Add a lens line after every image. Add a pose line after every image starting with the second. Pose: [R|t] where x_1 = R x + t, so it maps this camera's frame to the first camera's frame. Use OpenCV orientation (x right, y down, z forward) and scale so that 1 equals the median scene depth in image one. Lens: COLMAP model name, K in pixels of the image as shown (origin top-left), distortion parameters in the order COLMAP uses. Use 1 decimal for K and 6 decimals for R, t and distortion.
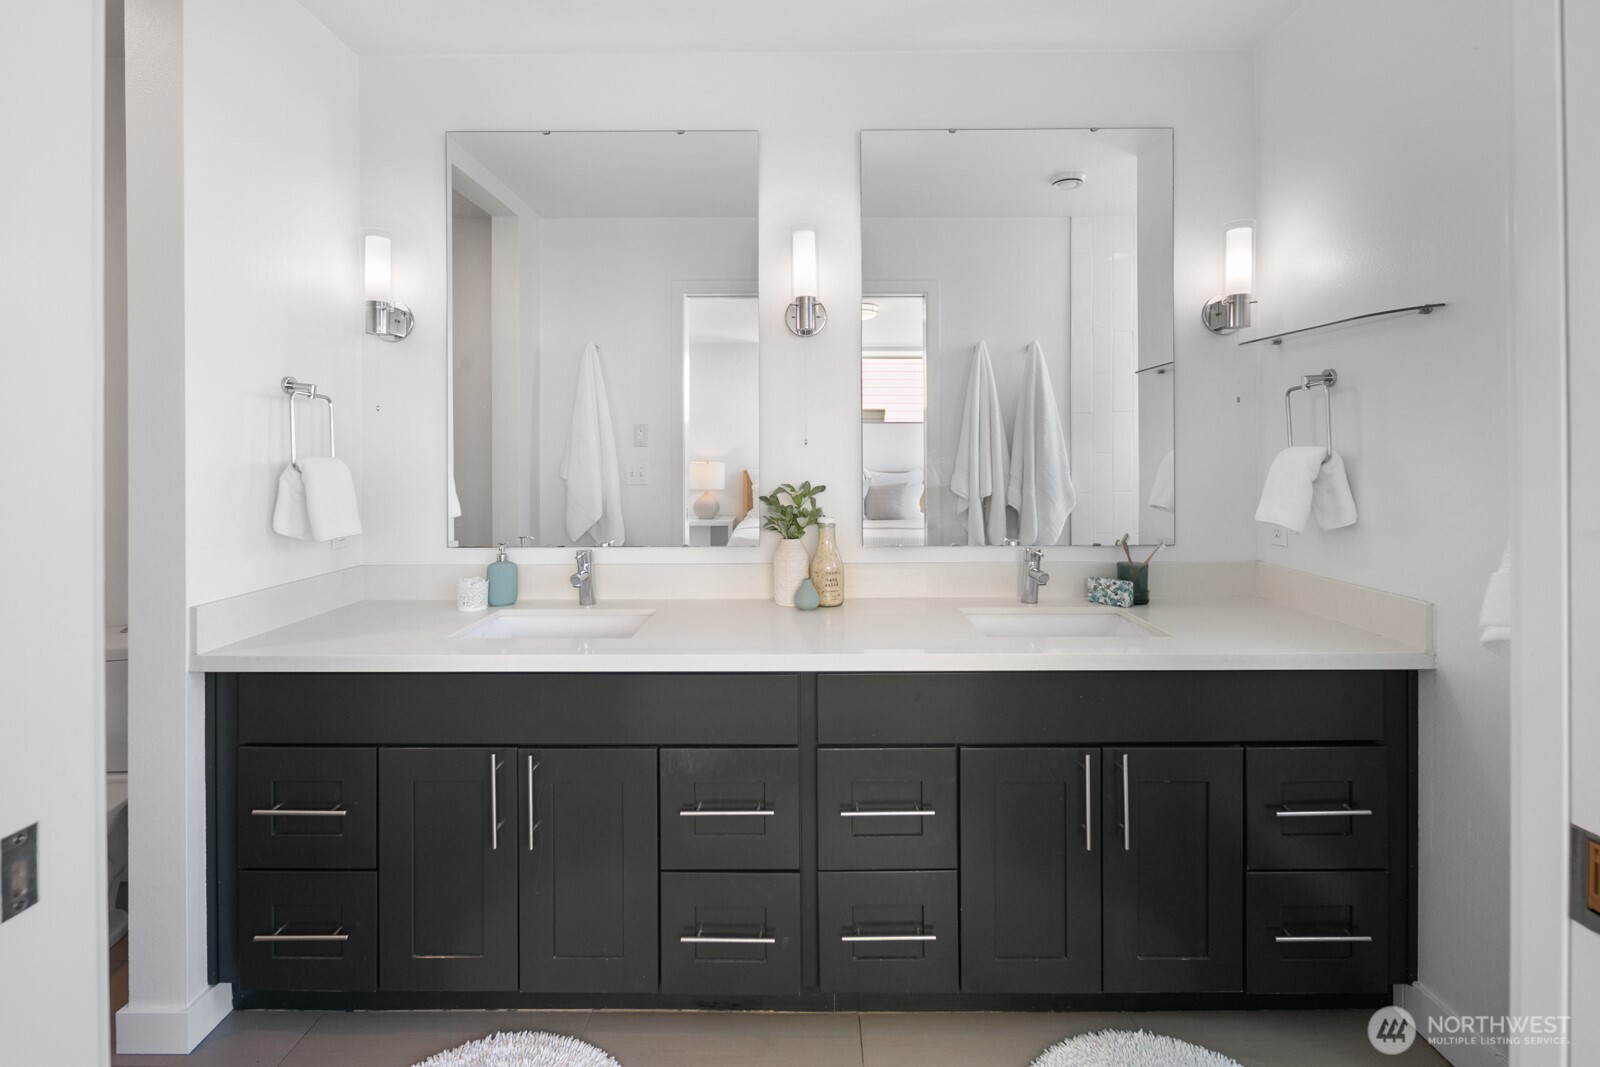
lens RADIAL K [[696.1, 0, 802.9], [0, 696.1, 502.0], [0, 0, 1]] dist [0.000015, -0.000245]
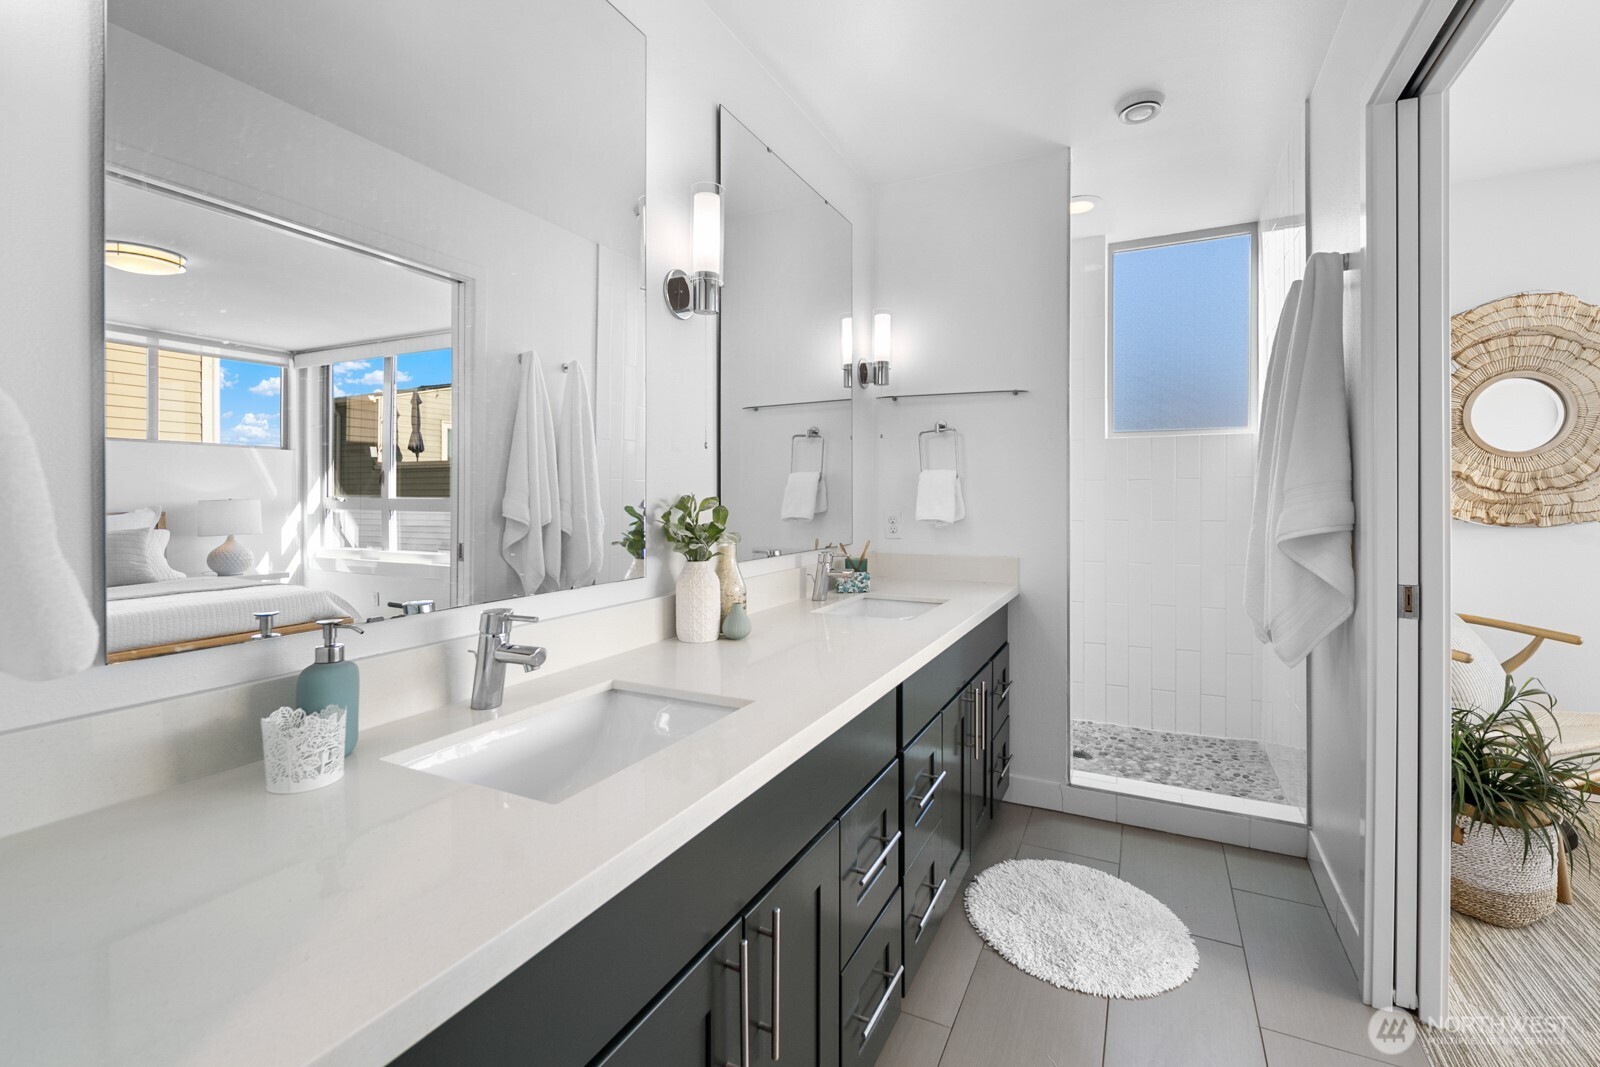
lens RADIAL K [[696.1, 0, 802.9], [0, 696.1, 502.0], [0, 0, 1]] dist [0.000015, -0.000245]
pose [[0.427546, 0.000148, 0.903994, -0.698113], [0.058556, 0.997895, -0.027857, 0.016242], [-0.902095, 0.064845, 0.426638, 0.539451]]
